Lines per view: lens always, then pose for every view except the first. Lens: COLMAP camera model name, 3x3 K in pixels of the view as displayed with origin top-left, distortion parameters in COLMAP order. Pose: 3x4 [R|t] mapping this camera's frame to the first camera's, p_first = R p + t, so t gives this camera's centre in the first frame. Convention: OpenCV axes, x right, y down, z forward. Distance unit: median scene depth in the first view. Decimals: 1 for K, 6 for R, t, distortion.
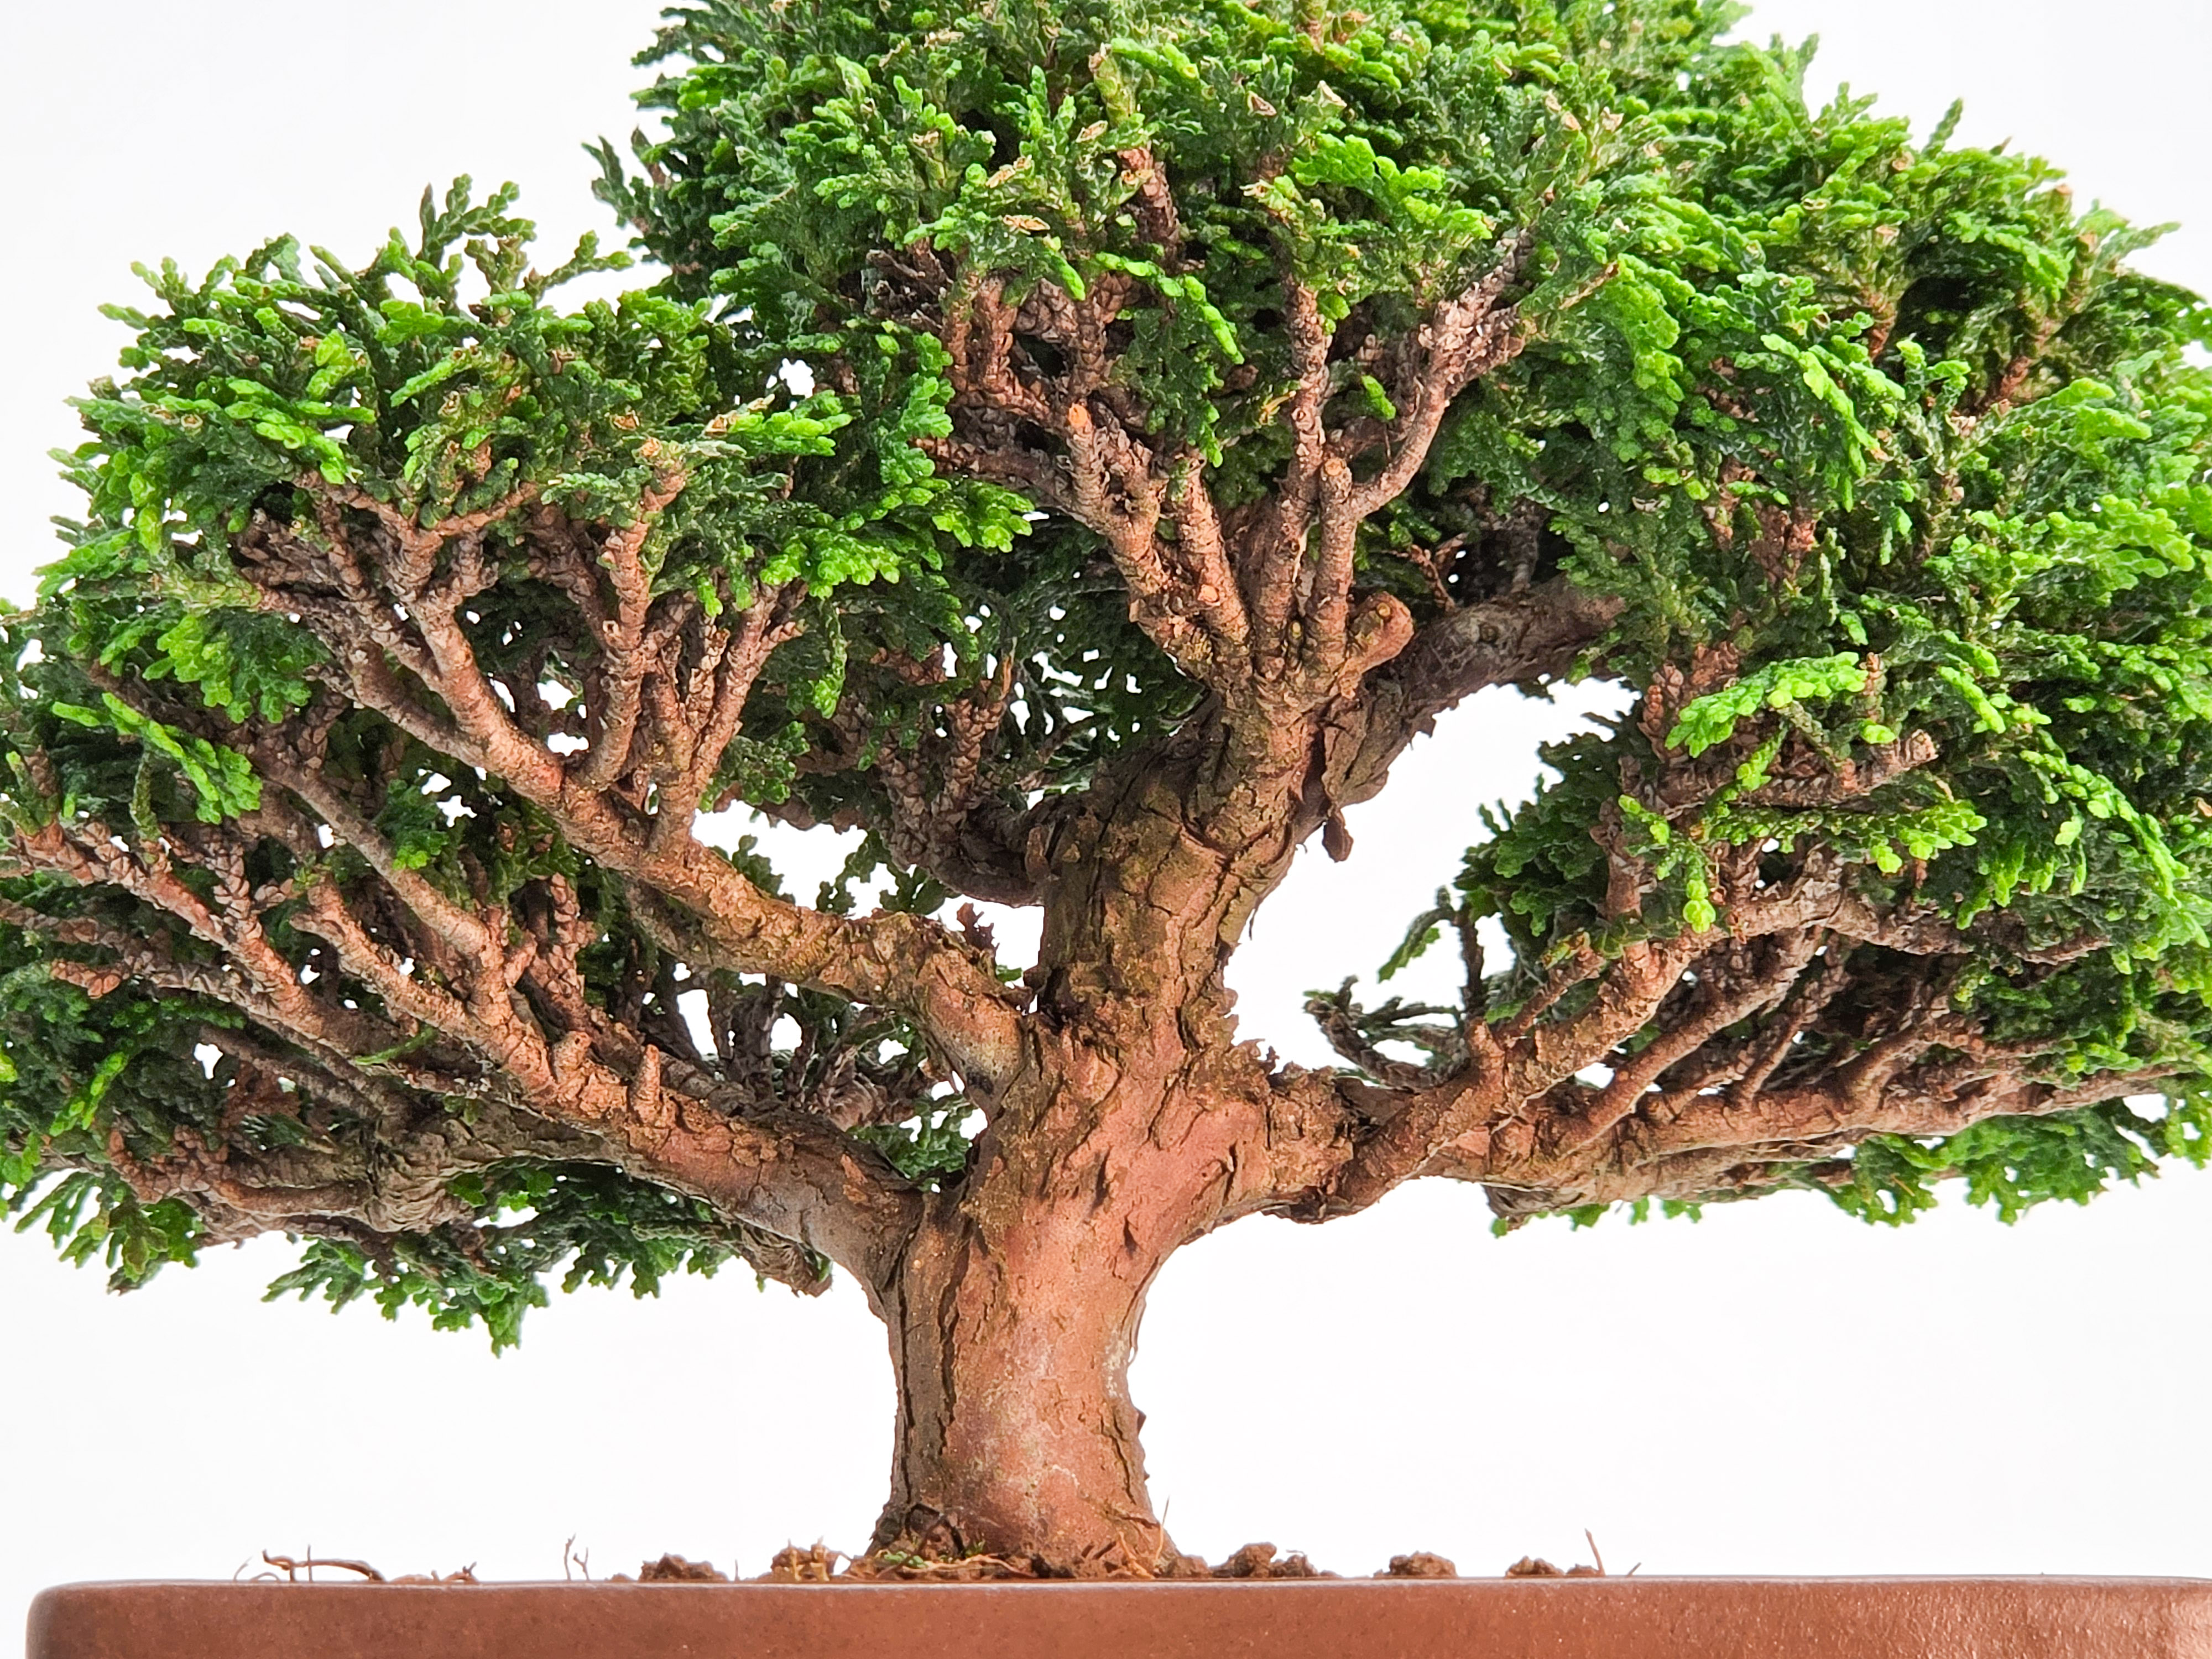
lens RADIAL K [[7070.2, 0, 1117.5], [0, 7070.2, 833.3], [0, 0, 1]] dist [-0.245497, 0.000000]
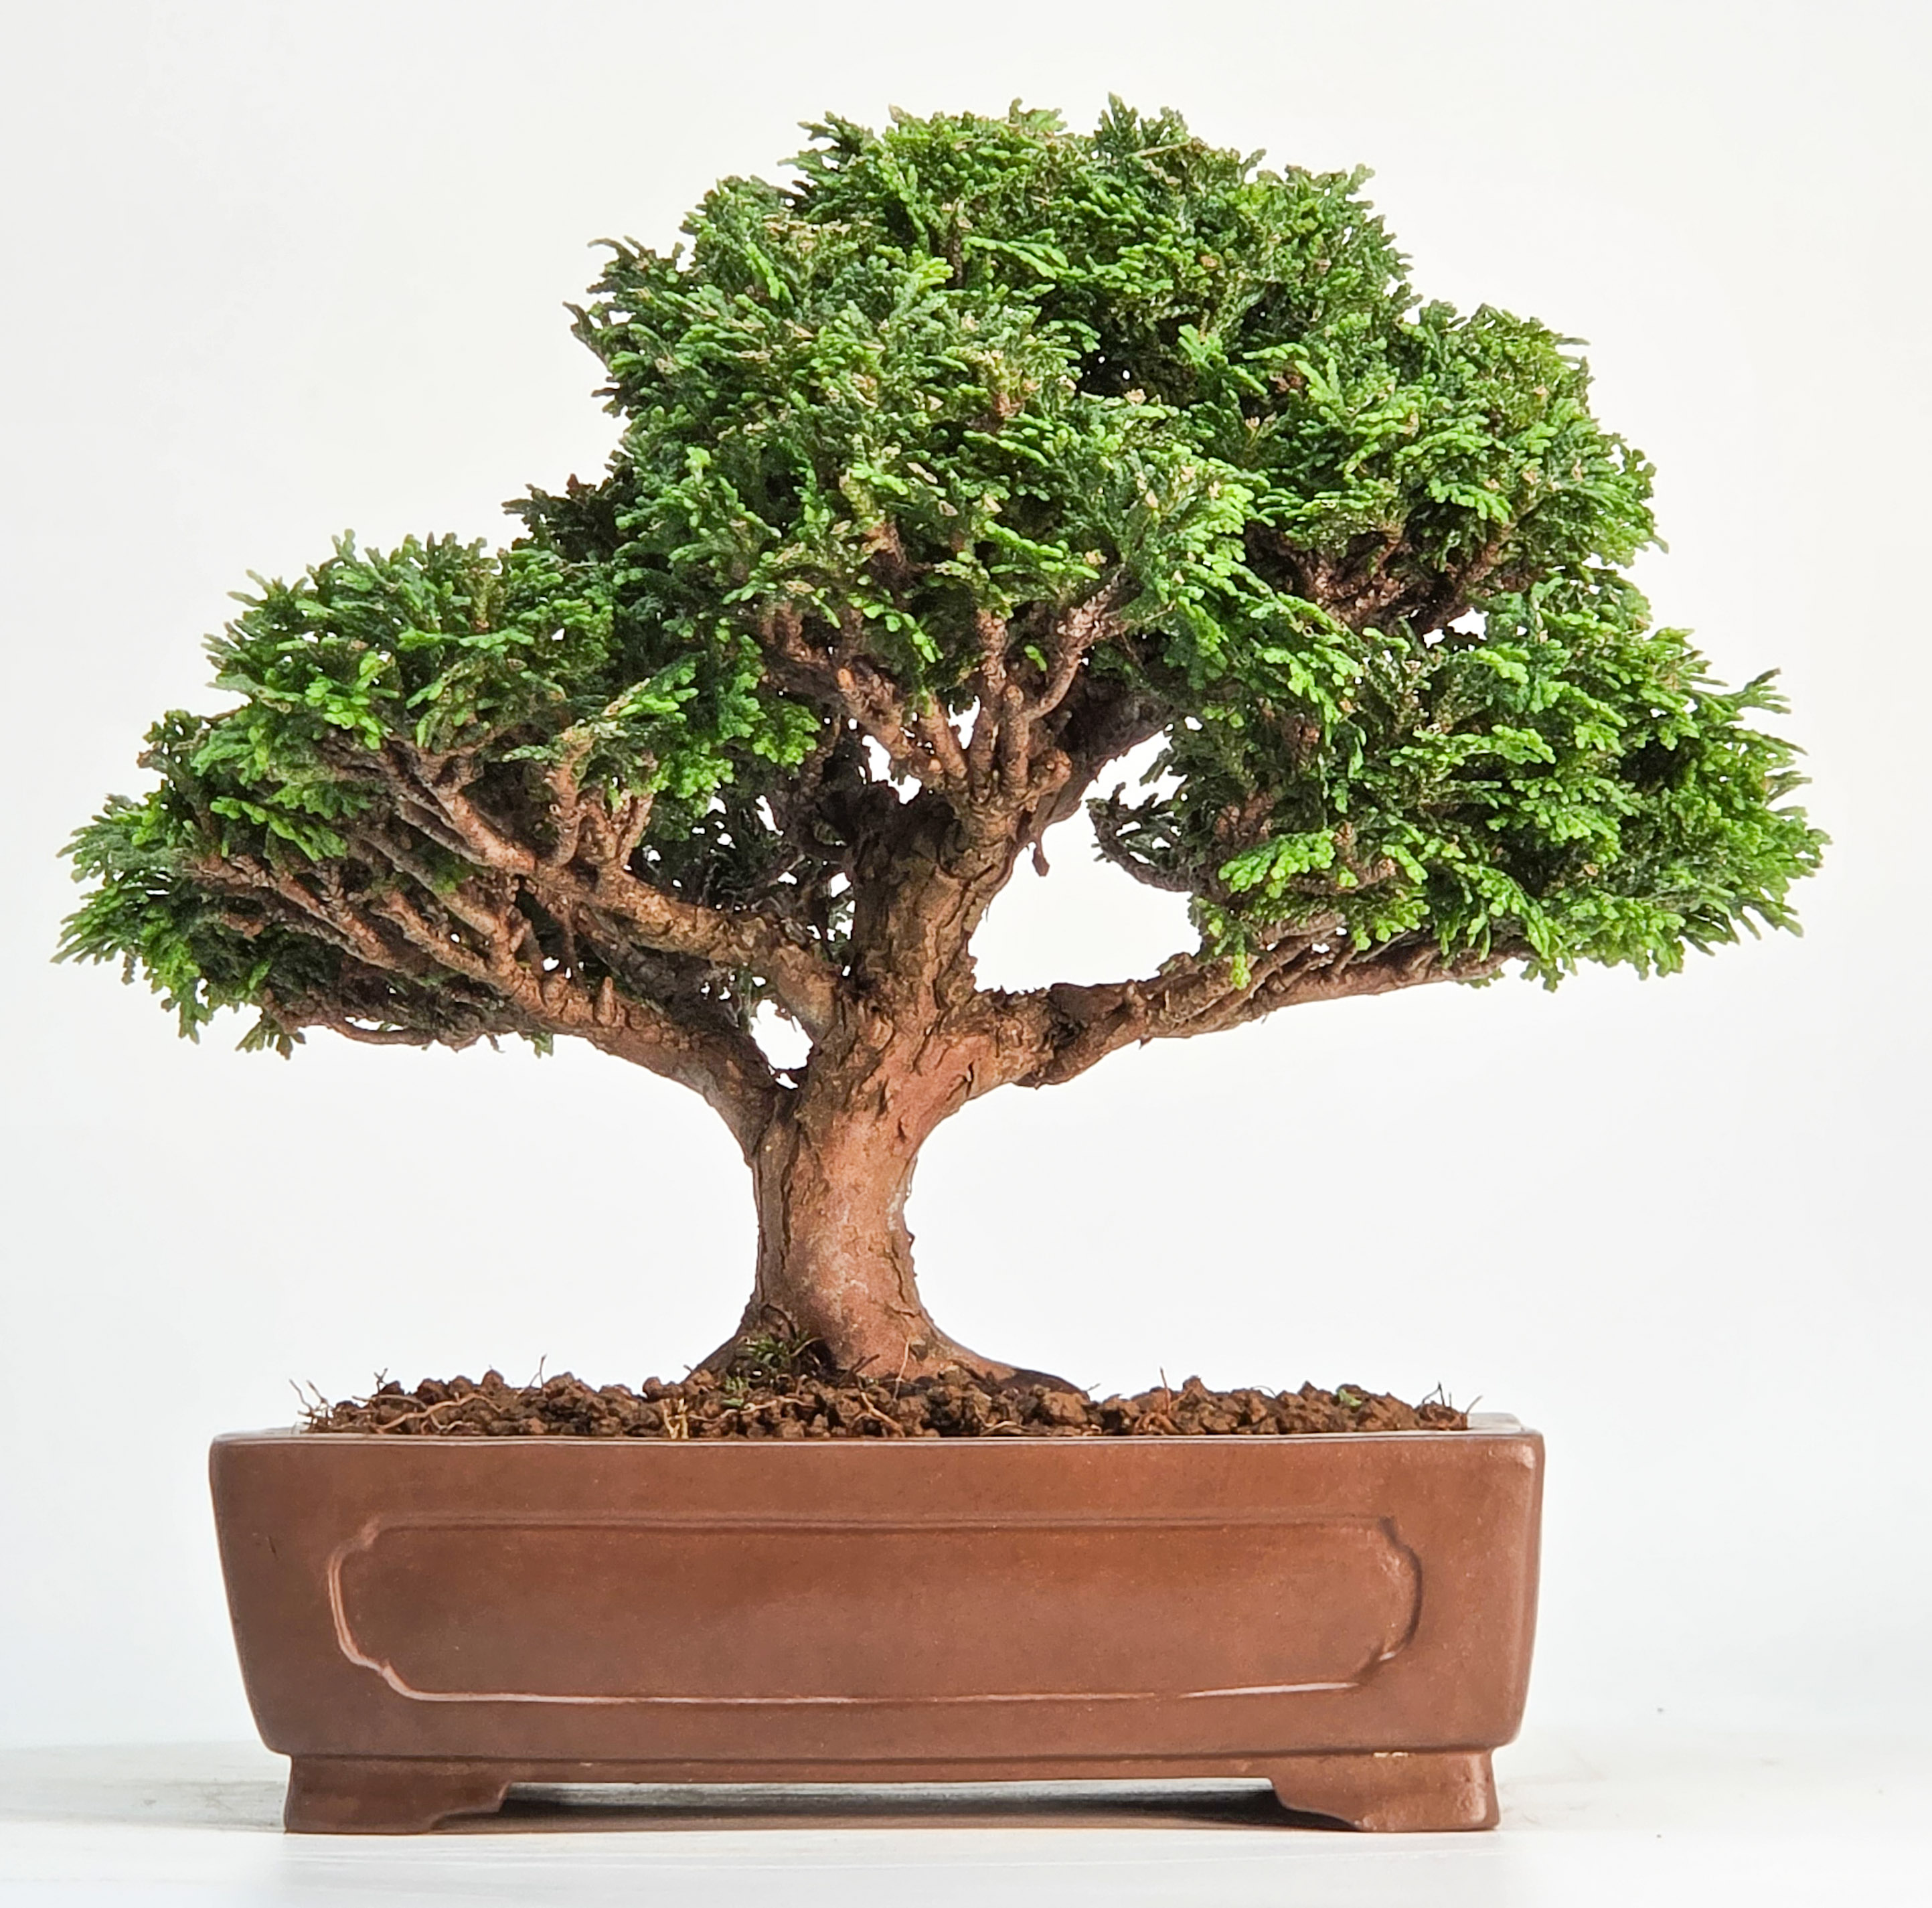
lens RADIAL K [[8025.2, 0, 966.5], [0, 8025.2, 954.5], [0, 0, 1]] dist [0.249959, 0.000000]
pose [[0.996884, 0.005526, -0.078694, 0.159407], [0.014799, 0.966734, 0.255355, -0.445773], [0.077487, -0.255724, 0.963639, -0.730391]]
